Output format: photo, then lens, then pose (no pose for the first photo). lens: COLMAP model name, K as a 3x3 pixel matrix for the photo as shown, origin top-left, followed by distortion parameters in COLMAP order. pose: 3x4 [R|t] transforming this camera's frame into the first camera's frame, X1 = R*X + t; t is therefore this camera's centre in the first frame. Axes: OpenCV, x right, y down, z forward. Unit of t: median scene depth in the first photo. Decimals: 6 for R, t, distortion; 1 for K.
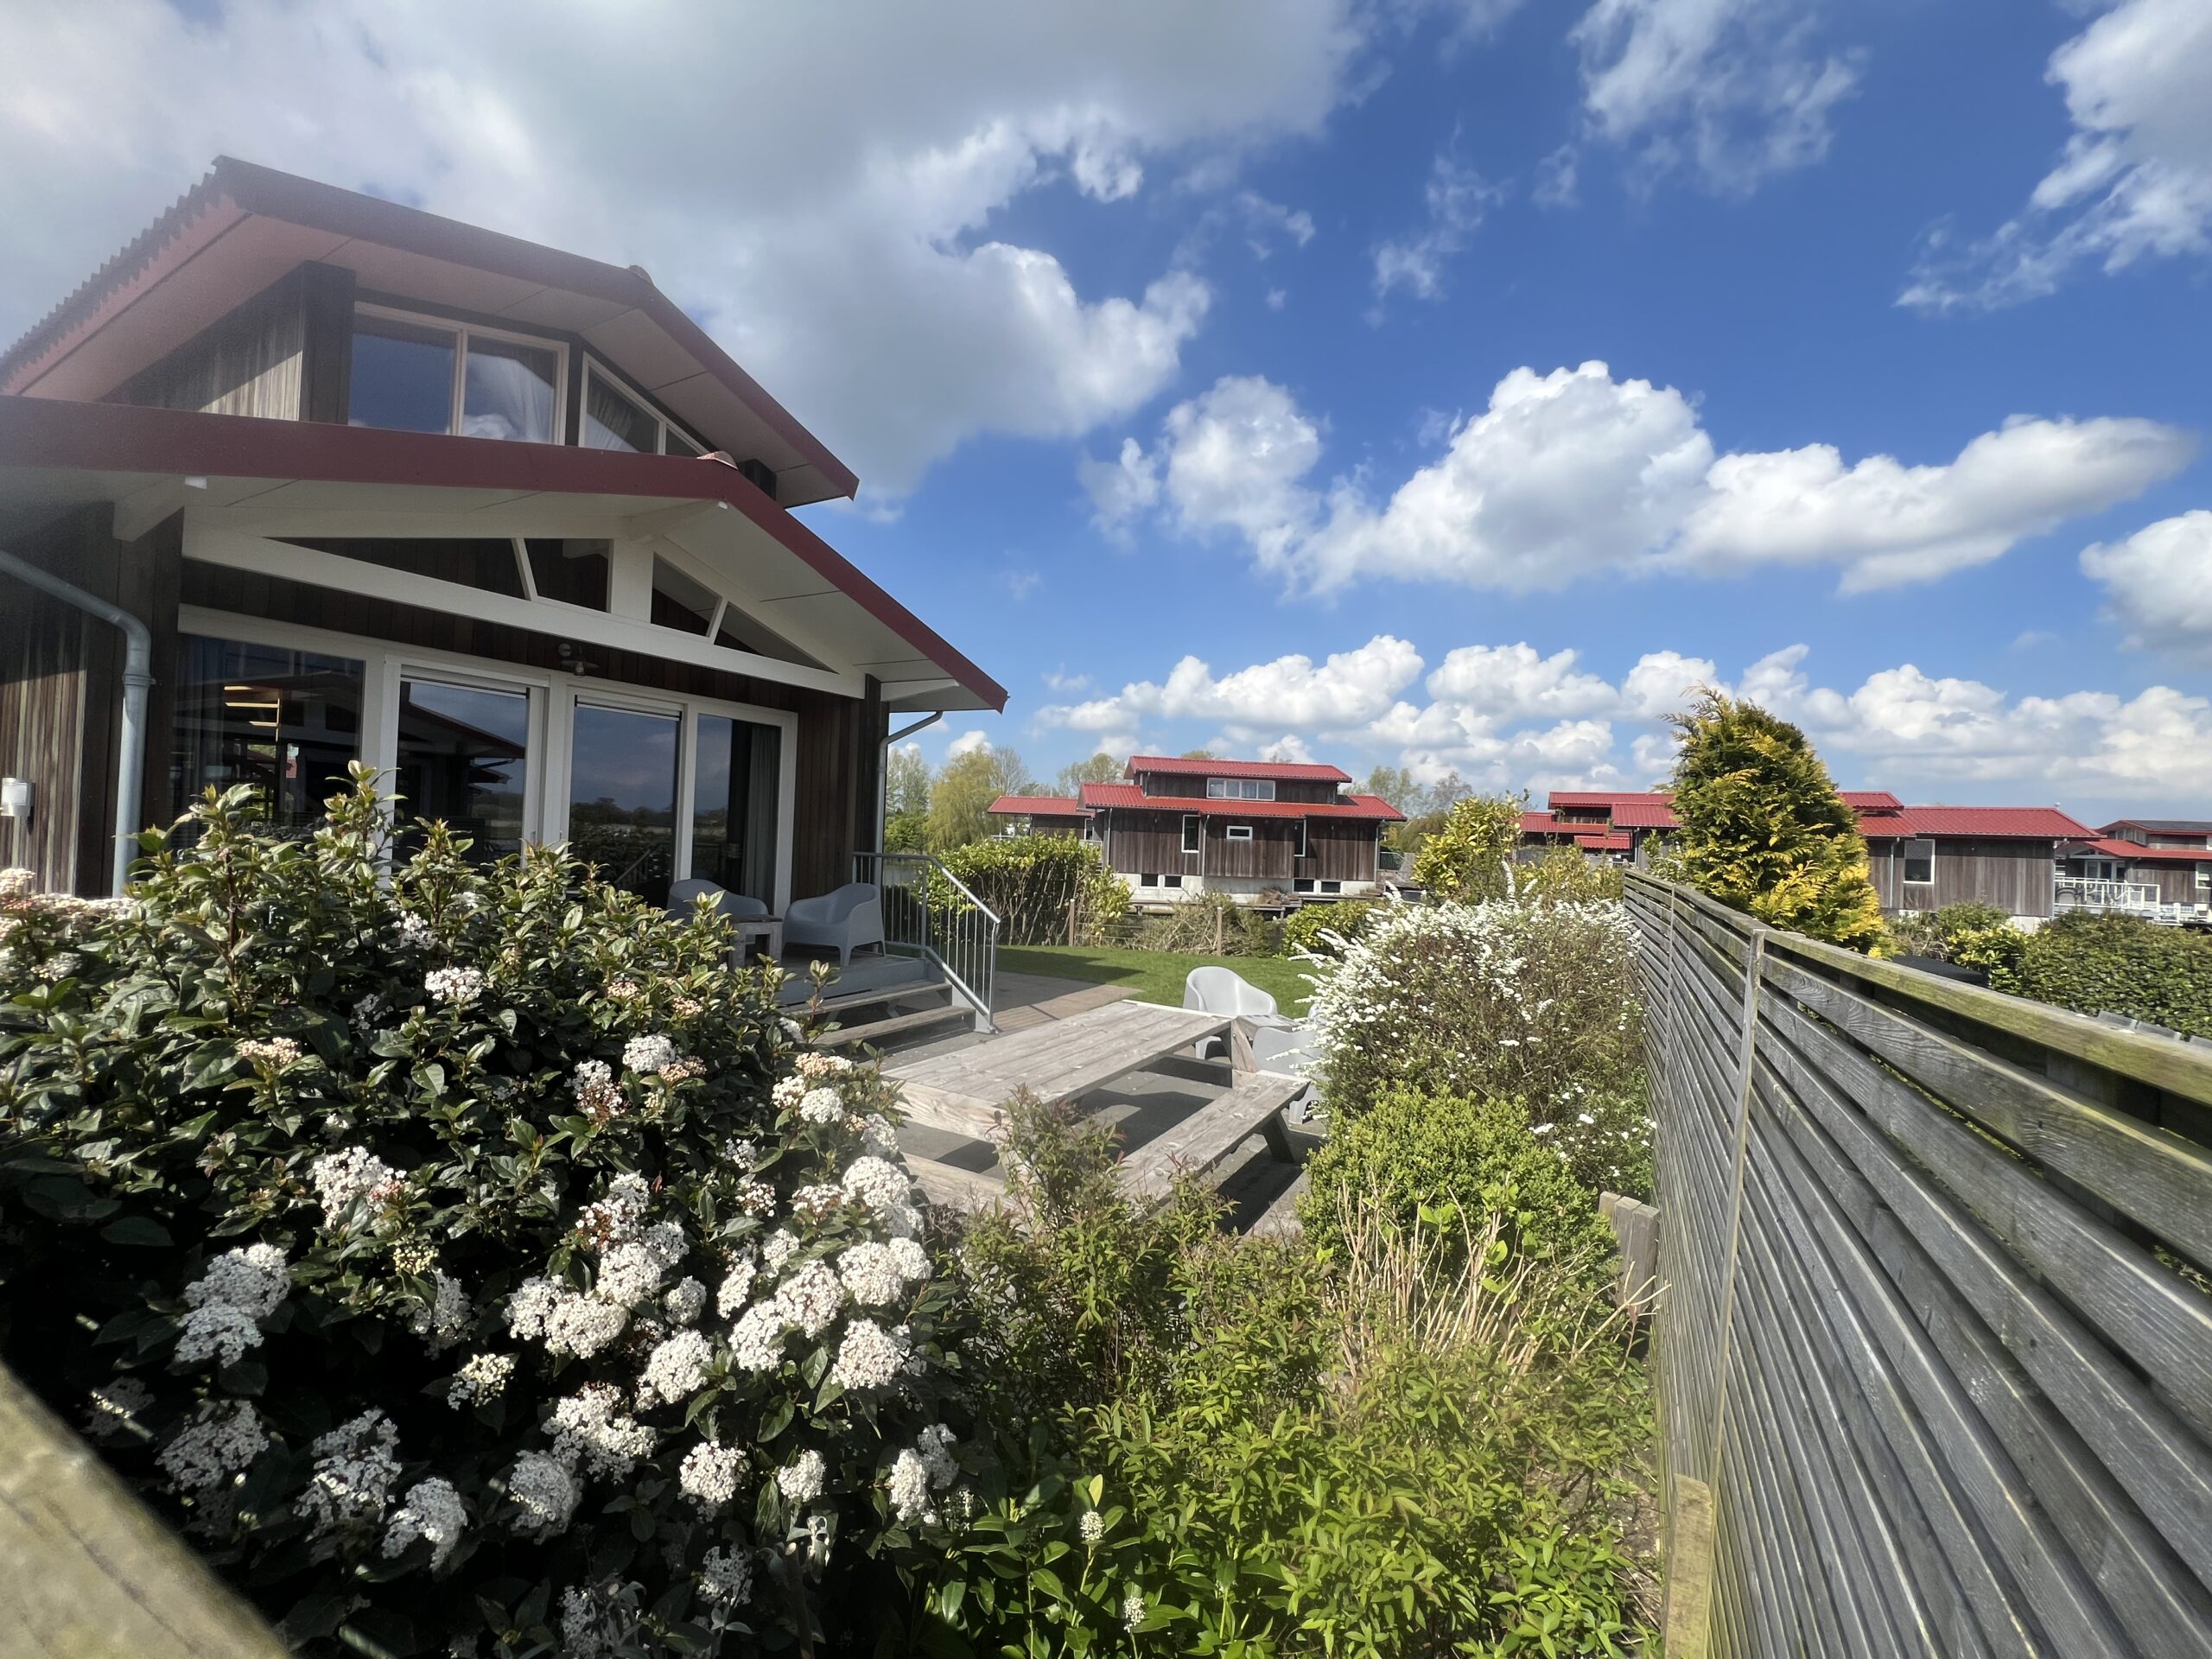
lens RADIAL K [[890.0, 0, 1093.8], [0, 890.0, 837.0], [0, 0, 1]] dist [-0.001330, 0.001149]
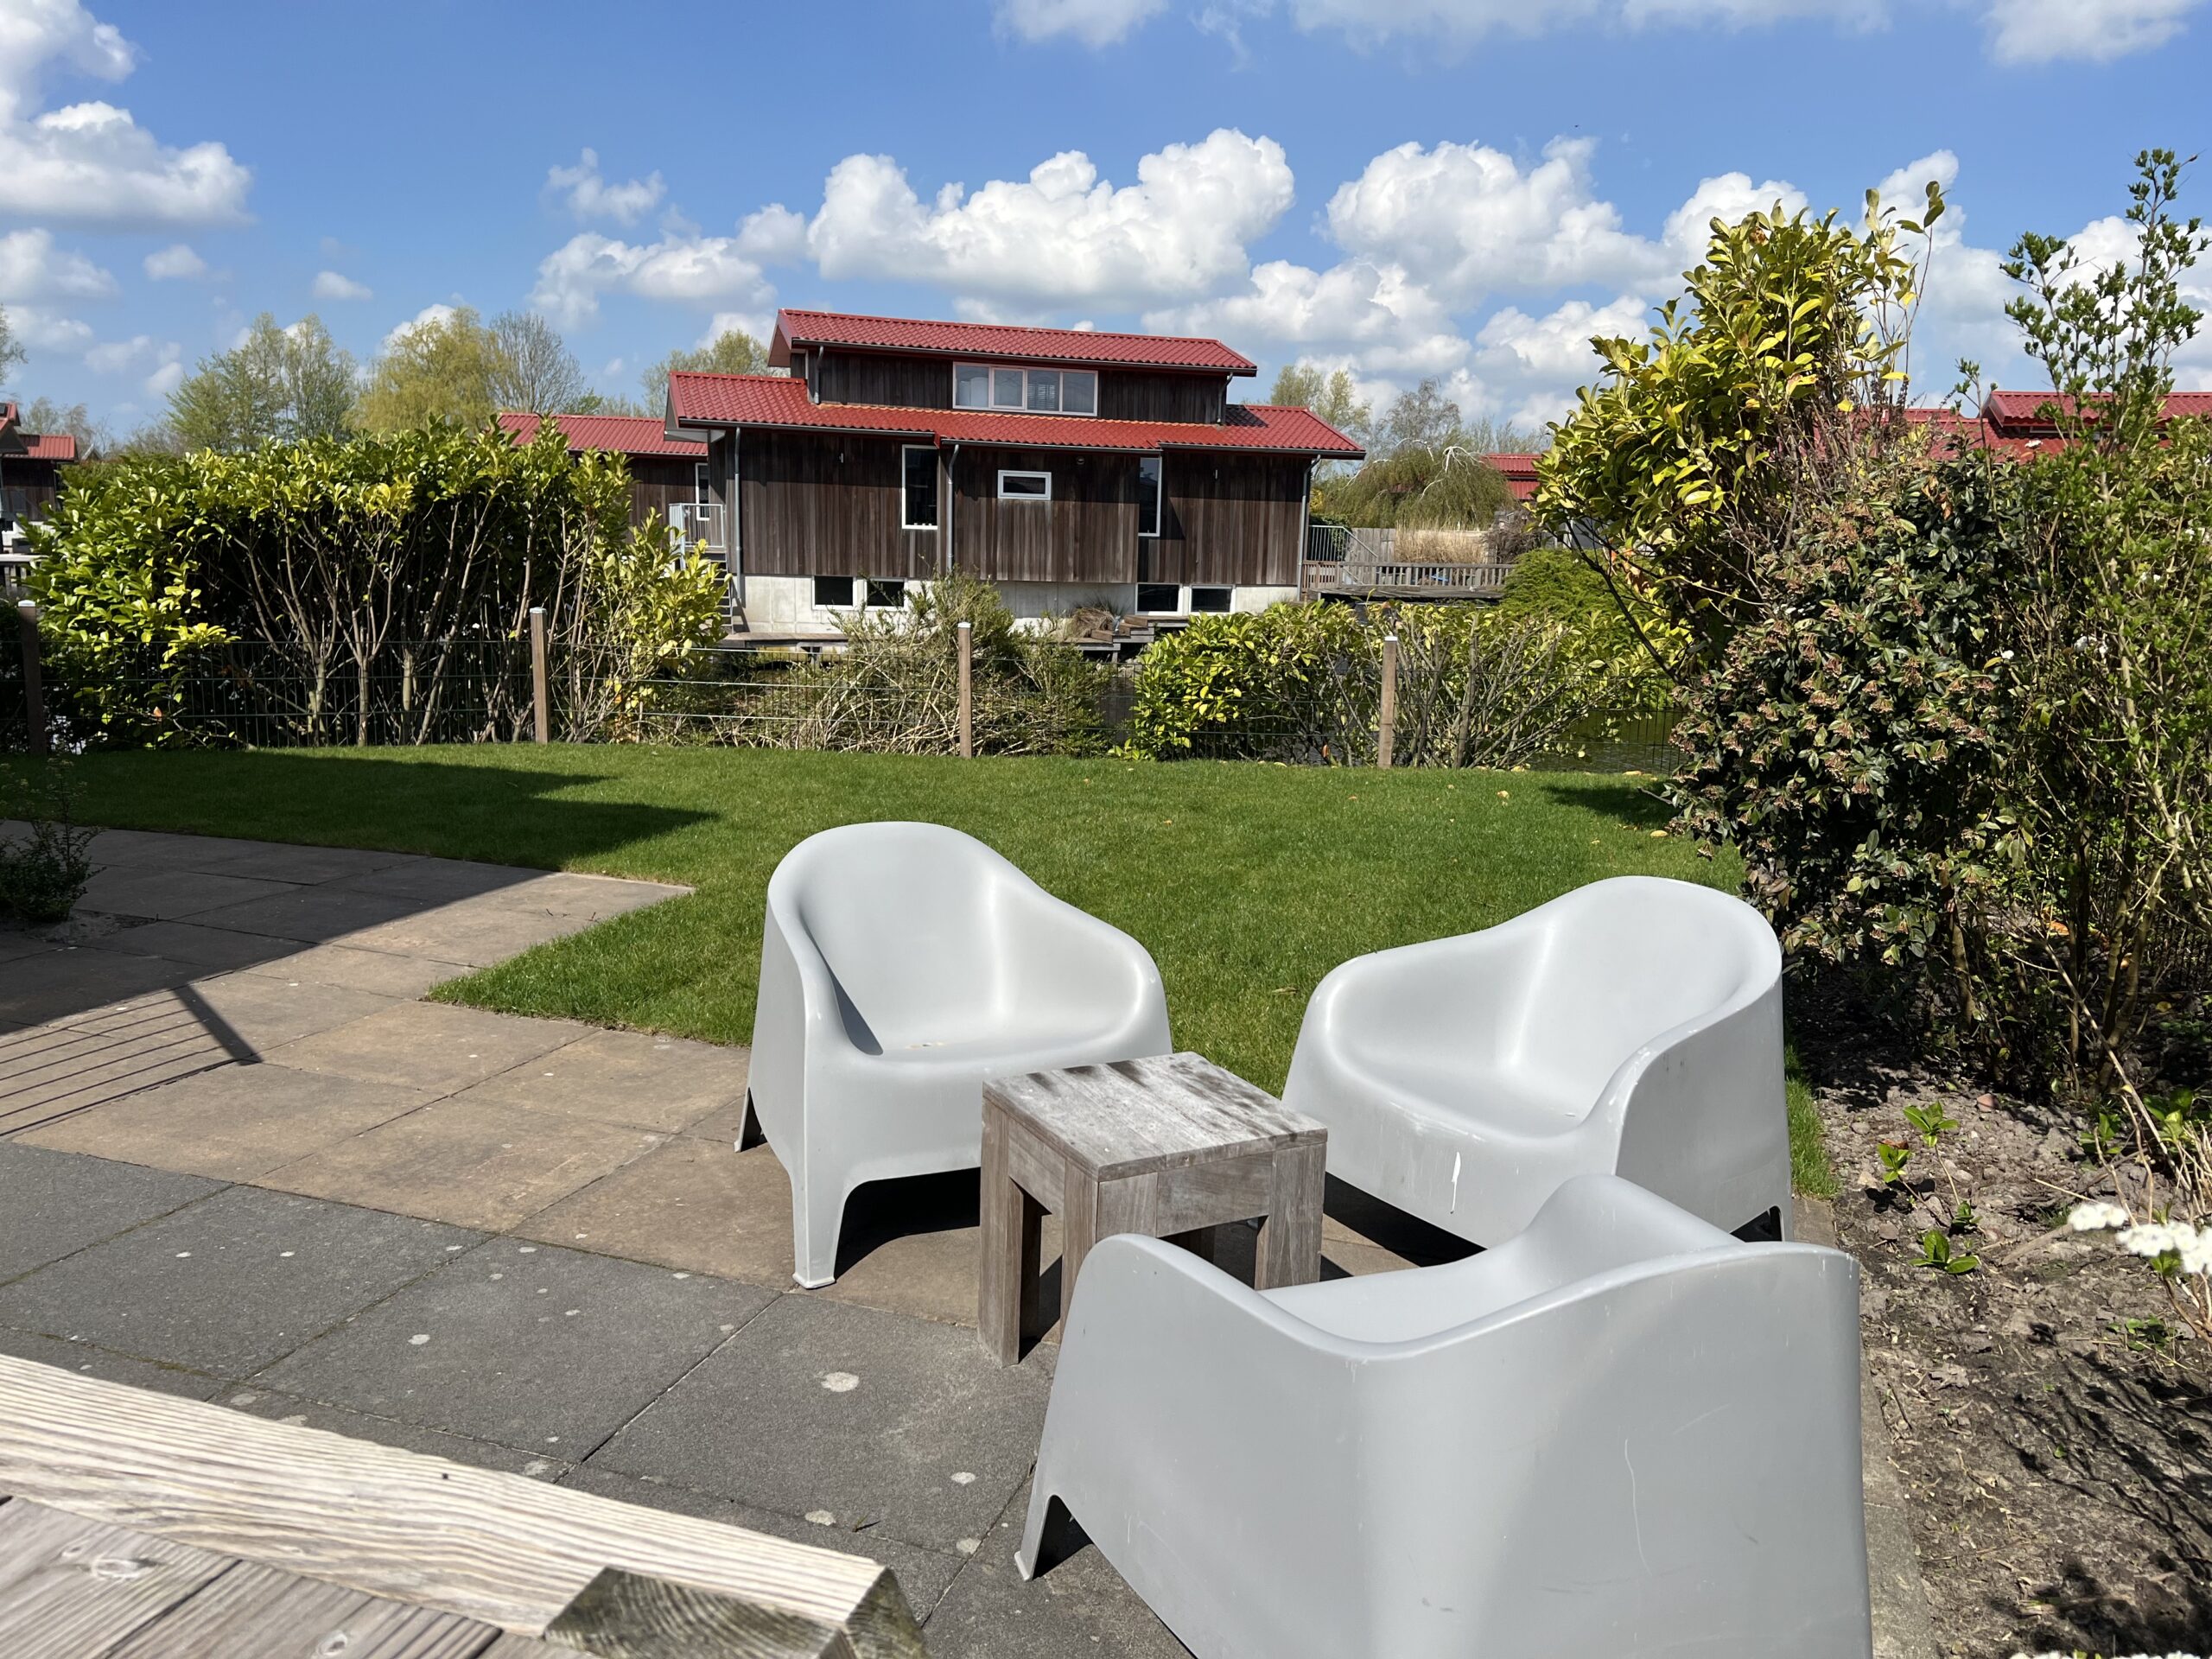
lens RADIAL K [[1661.6, 0, 1123.5], [0, 1661.6, 865.2], [0, 0, 1]] dist [0.046486, -0.052016]
pose [[0.976148, -0.051355, 0.210946, 0.020409], [0.007737, 0.979233, 0.202591, 0.014080], [-0.216969, -0.196126, 0.956274, 0.115014]]
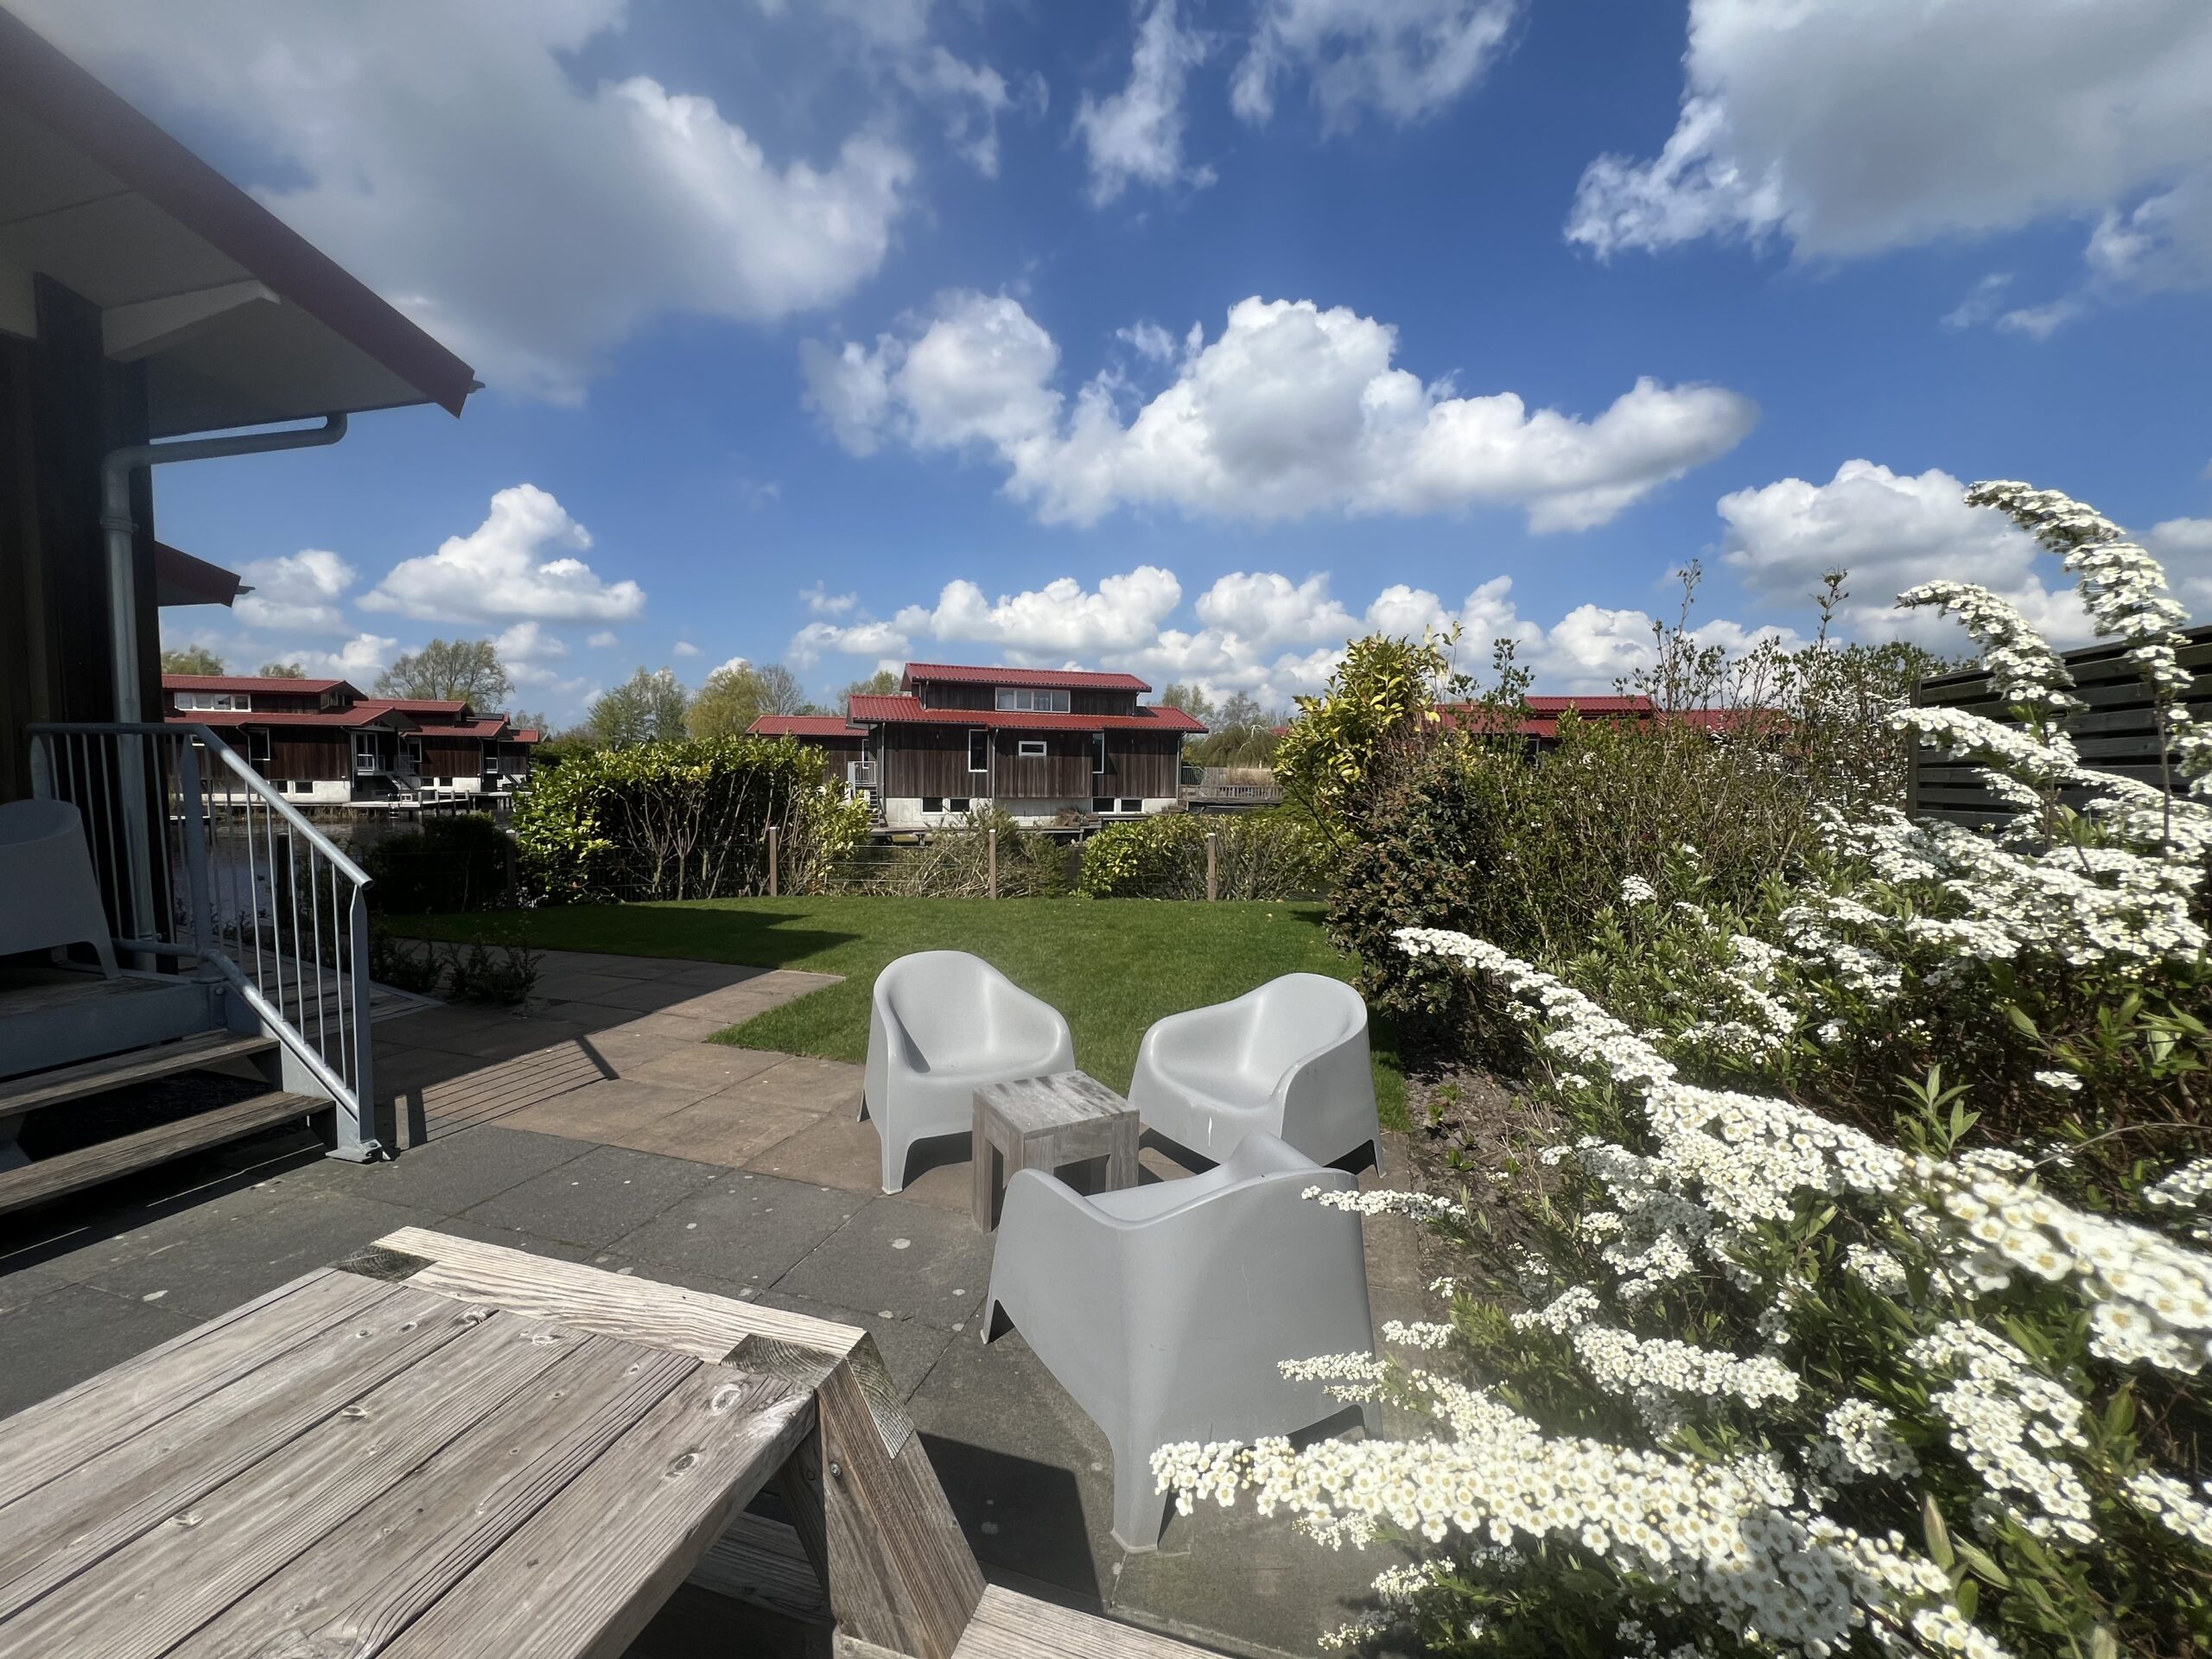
lens RADIAL K [[890.0, 0, 1107.2], [0, 890.0, 834.2], [0, 0, 1]] dist [-0.001330, 0.001149]
pose [[0.971179, -0.042332, 0.234561, 0.022986], [0.023686, 0.996371, 0.081749, 0.009798], [-0.237170, -0.073837, 0.968658, 0.107115]]
